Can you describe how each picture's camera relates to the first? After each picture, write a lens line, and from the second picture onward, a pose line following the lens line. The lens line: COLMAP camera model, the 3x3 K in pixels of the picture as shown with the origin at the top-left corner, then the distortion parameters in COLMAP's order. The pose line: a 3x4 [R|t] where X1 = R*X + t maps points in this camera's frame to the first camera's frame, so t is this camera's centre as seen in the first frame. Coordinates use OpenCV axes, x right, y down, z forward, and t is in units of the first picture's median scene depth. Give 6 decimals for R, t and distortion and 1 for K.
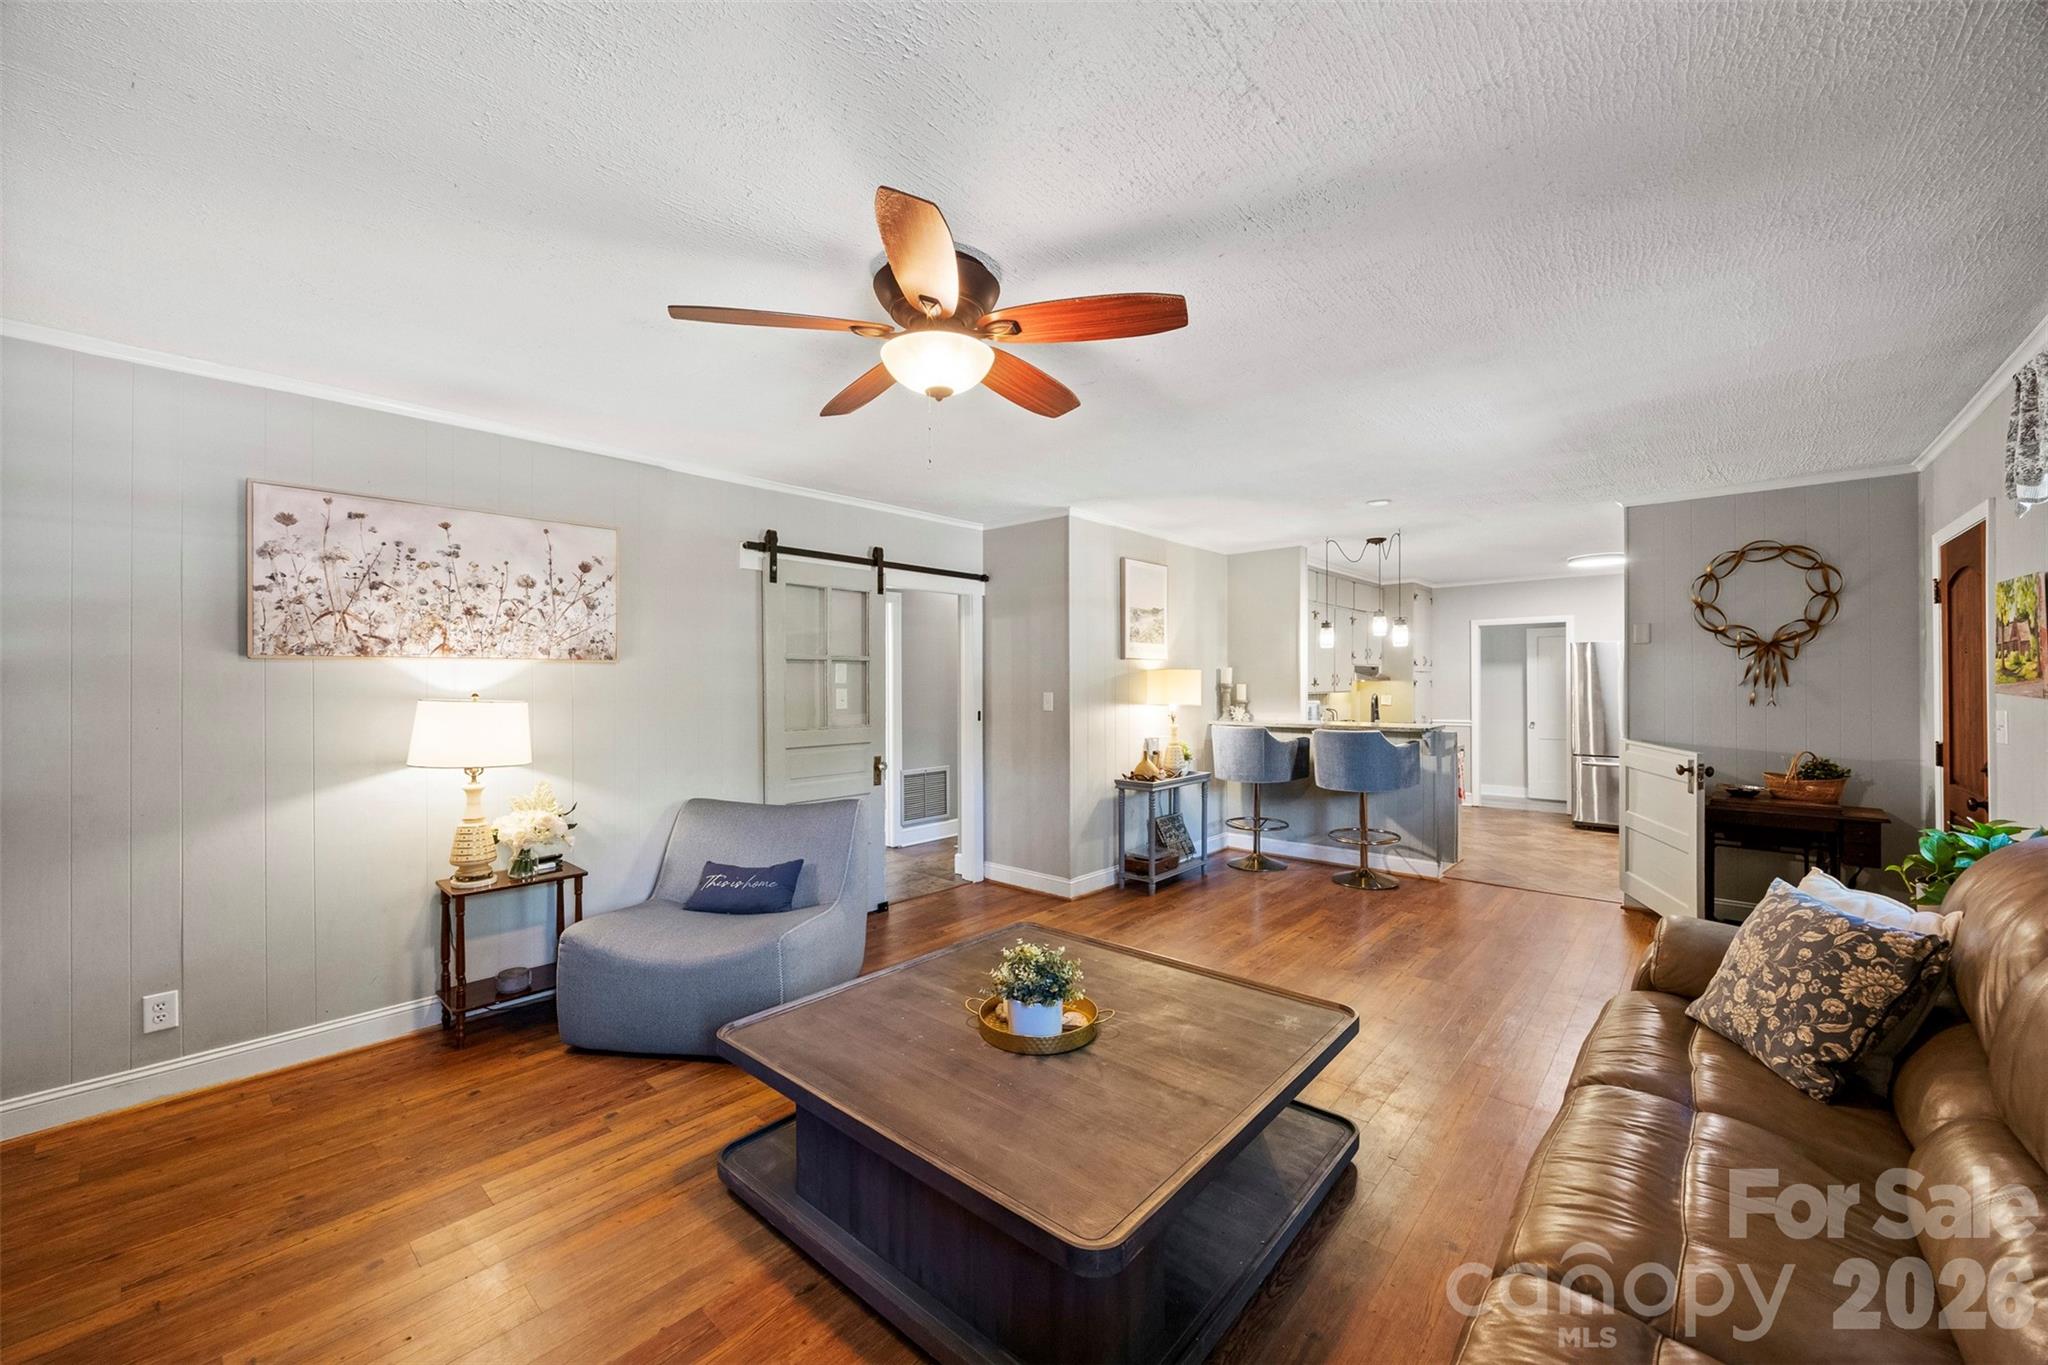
lens RADIAL K [[785.9, 0, 1036.7], [0, 785.9, 679.7], [0, 0, 1]] dist [-0.006486, 0.000641]
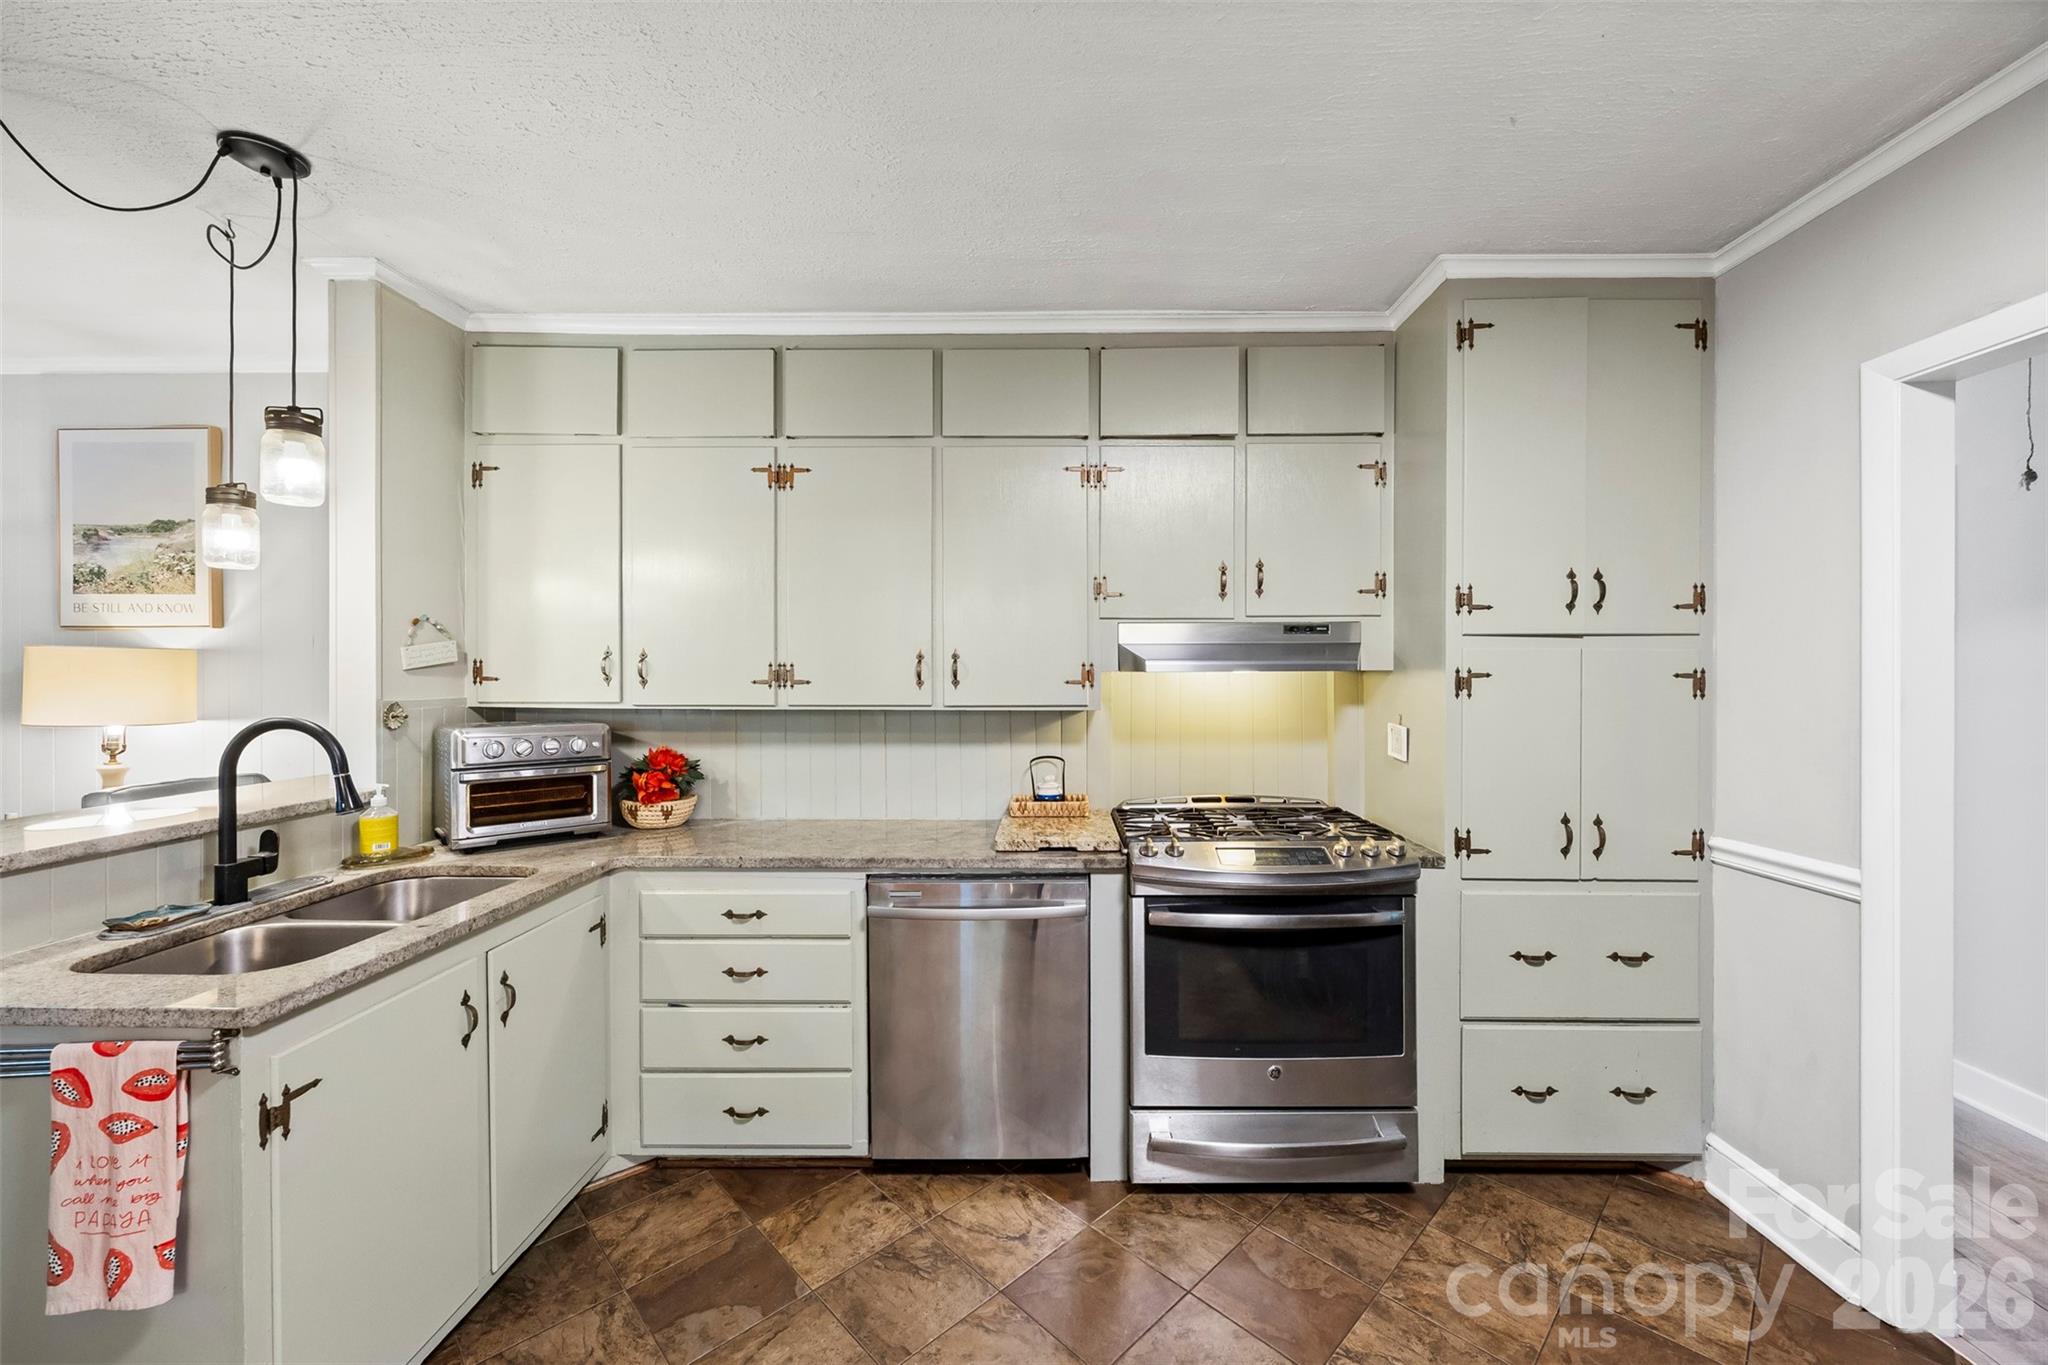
lens RADIAL K [[785.9, 0, 1039.8], [0, 785.9, 676.0], [0, 0, 1]] dist [-0.006486, 0.000641]
pose [[0.652536, 0.004746, -0.757743, 1.443597], [0.001003, 0.999974, 0.007127, 0.003337], [0.757757, -0.005410, 0.652514, 1.819147]]
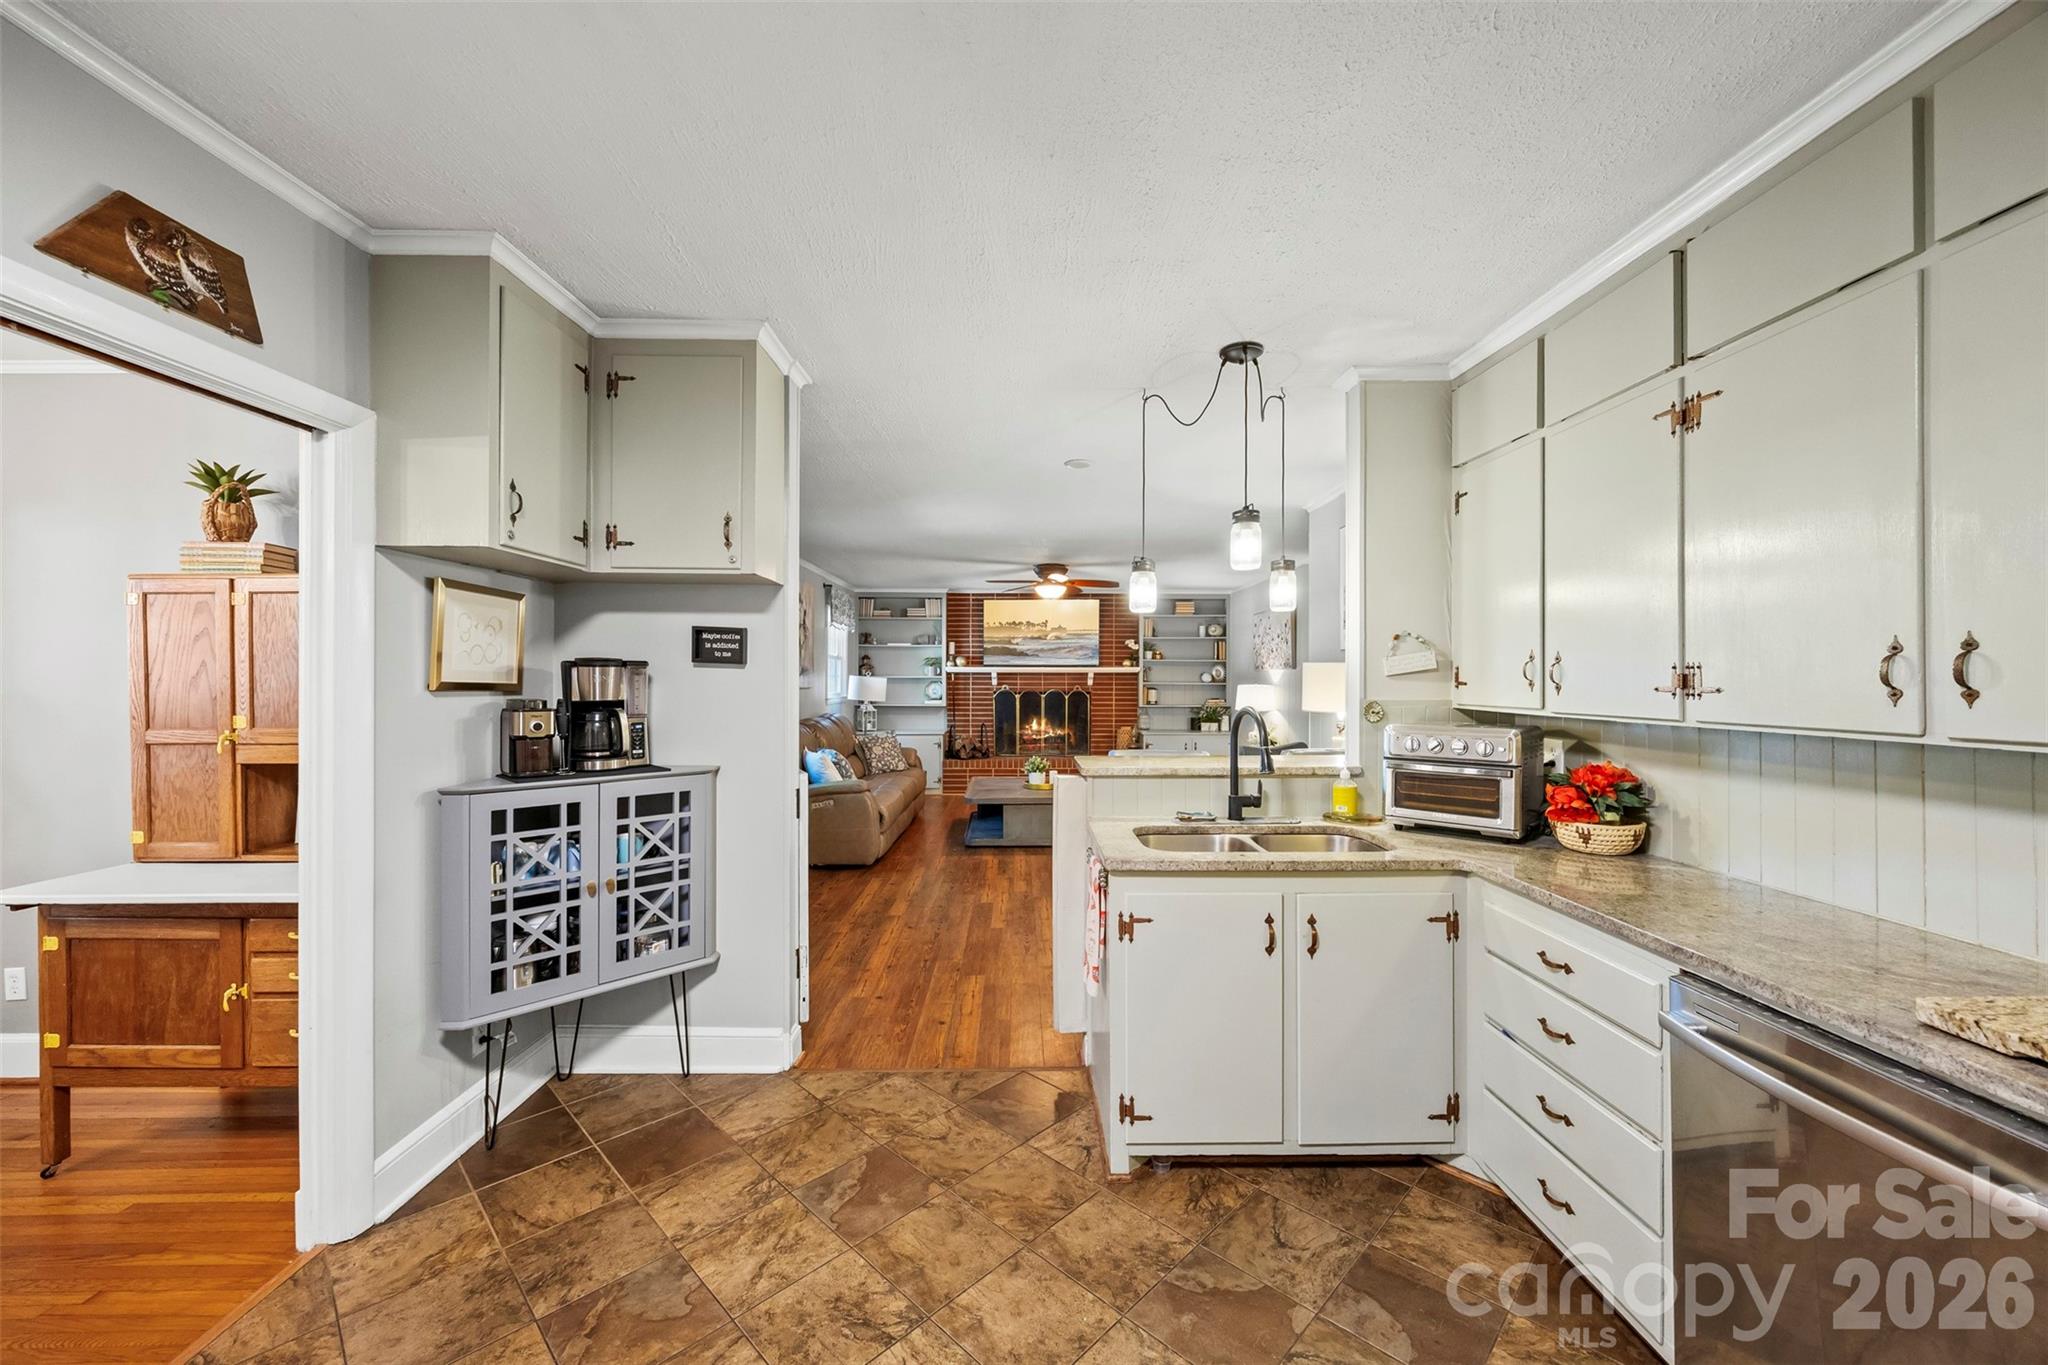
lens RADIAL K [[785.9, 0, 1040.3], [0, 785.9, 682.0], [0, 0, 1]] dist [-0.006486, 0.000641]
pose [[-0.733718, 0.003610, -0.679445, 1.431323], [0.002597, 0.999993, 0.002509, 0.005711], [0.679449, 0.000076, -0.733722, 2.198485]]
